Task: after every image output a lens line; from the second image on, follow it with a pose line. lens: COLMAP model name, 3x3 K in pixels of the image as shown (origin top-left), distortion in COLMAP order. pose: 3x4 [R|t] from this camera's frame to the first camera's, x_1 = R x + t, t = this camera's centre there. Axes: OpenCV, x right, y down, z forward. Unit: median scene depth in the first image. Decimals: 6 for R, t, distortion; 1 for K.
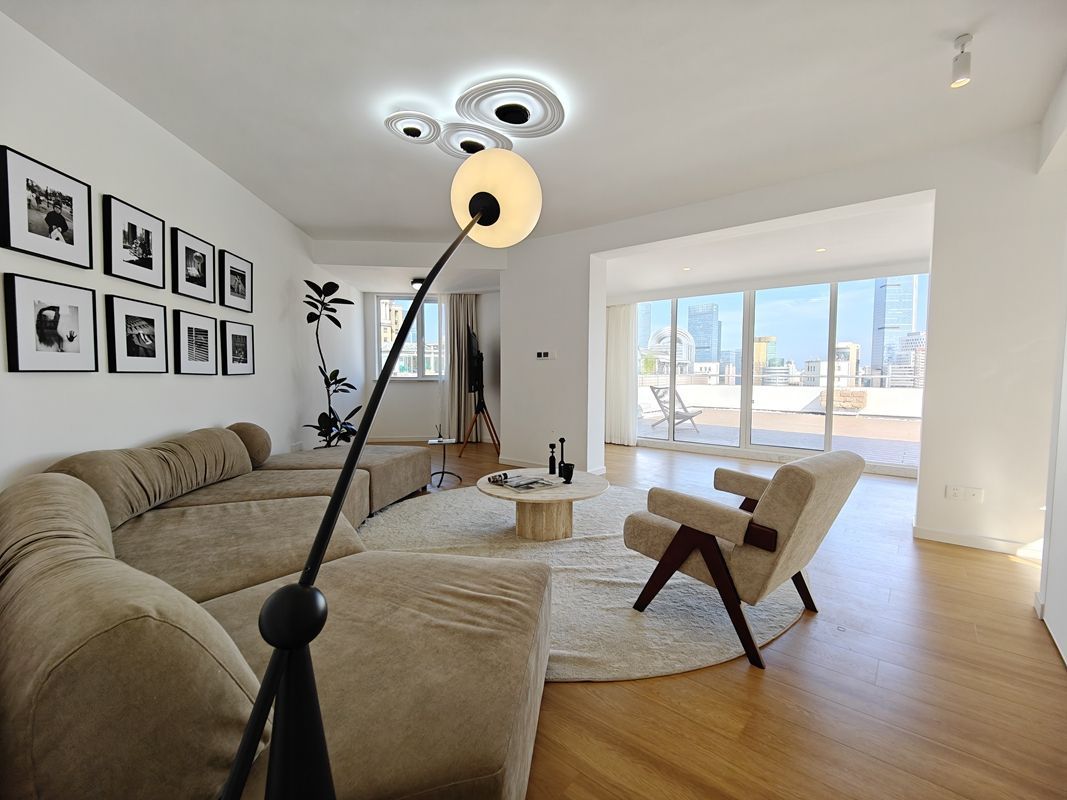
lens RADIAL K [[465.8, 0, 533.7], [0, 465.8, 395.2], [0, 0, 1]] dist [-0.000960, 0.000022]
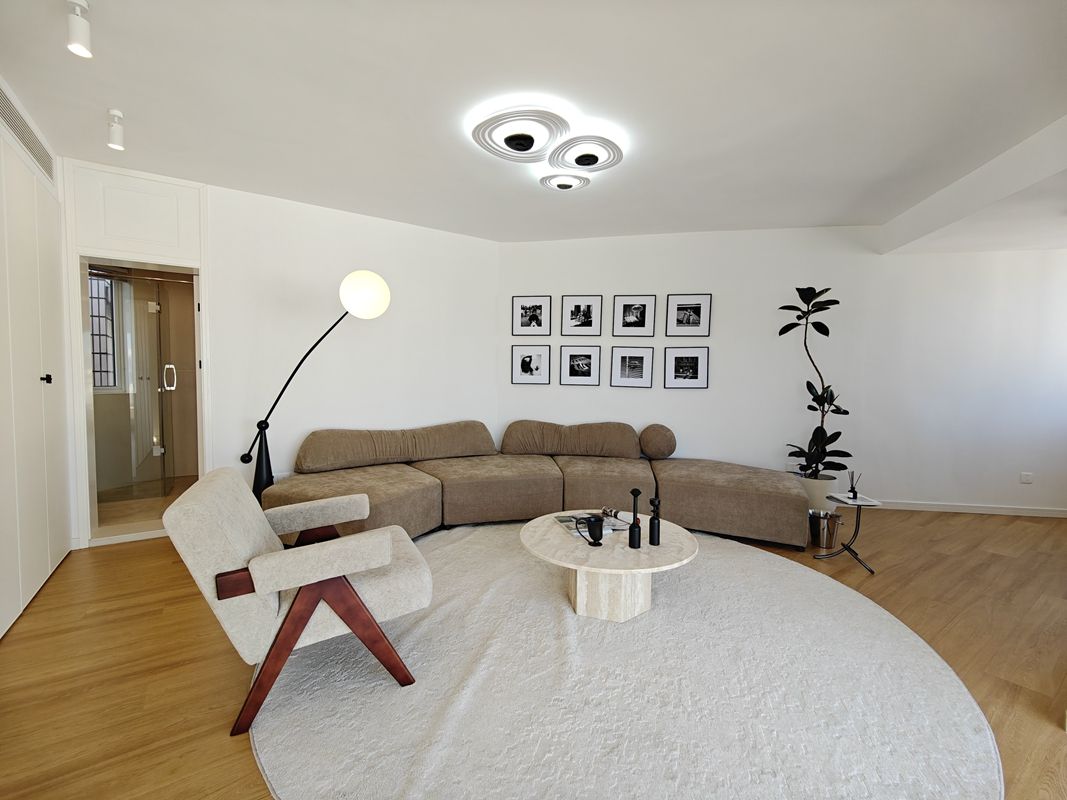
lens RADIAL K [[460.6, 0, 534.0], [0, 460.6, 400.0], [0, 0, 1]] dist [0.008405, -0.011502]
pose [[-0.266080, 0.041795, -0.963044, 0.961856], [-0.061202, 0.996311, 0.060149, -0.089781], [0.962006, 0.074944, -0.262541, 1.332331]]
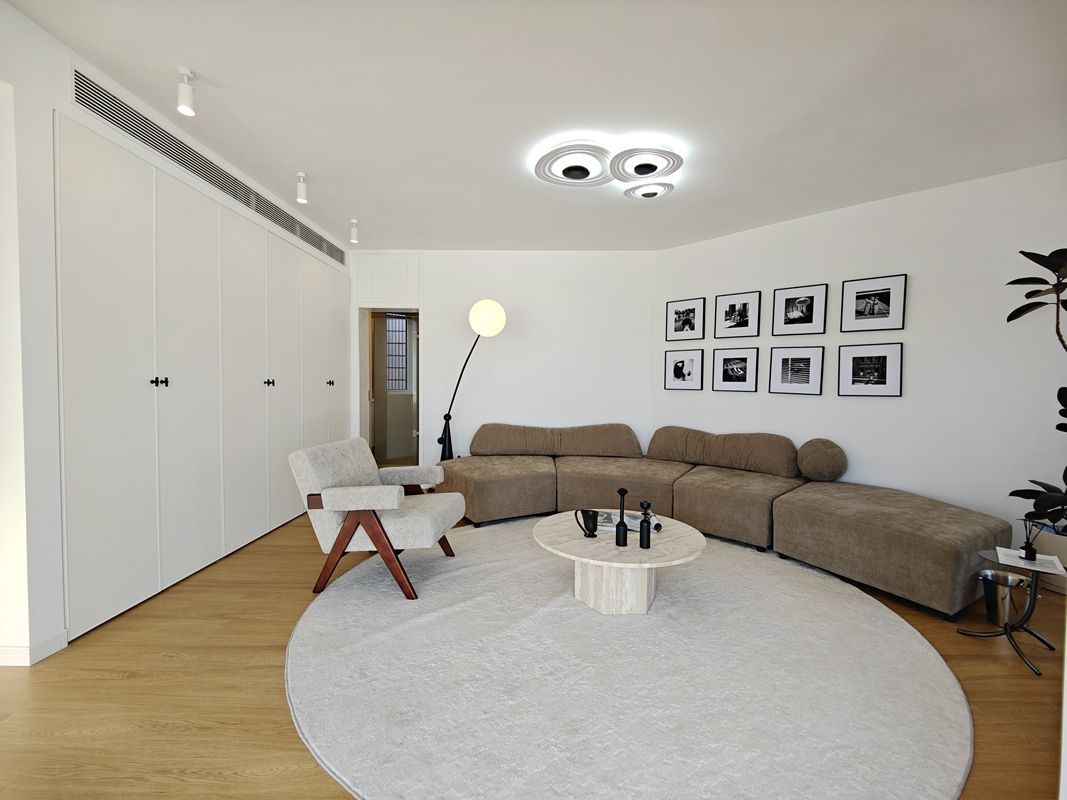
lens RADIAL K [[460.6, 0, 534.0], [0, 460.6, 400.0], [0, 0, 1]] dist [0.008405, -0.011502]
pose [[-0.774071, 0.014469, -0.632933, 0.778945], [-0.044689, 0.995996, 0.077423, -0.115279], [0.631519, 0.088217, -0.770326, 1.863937]]
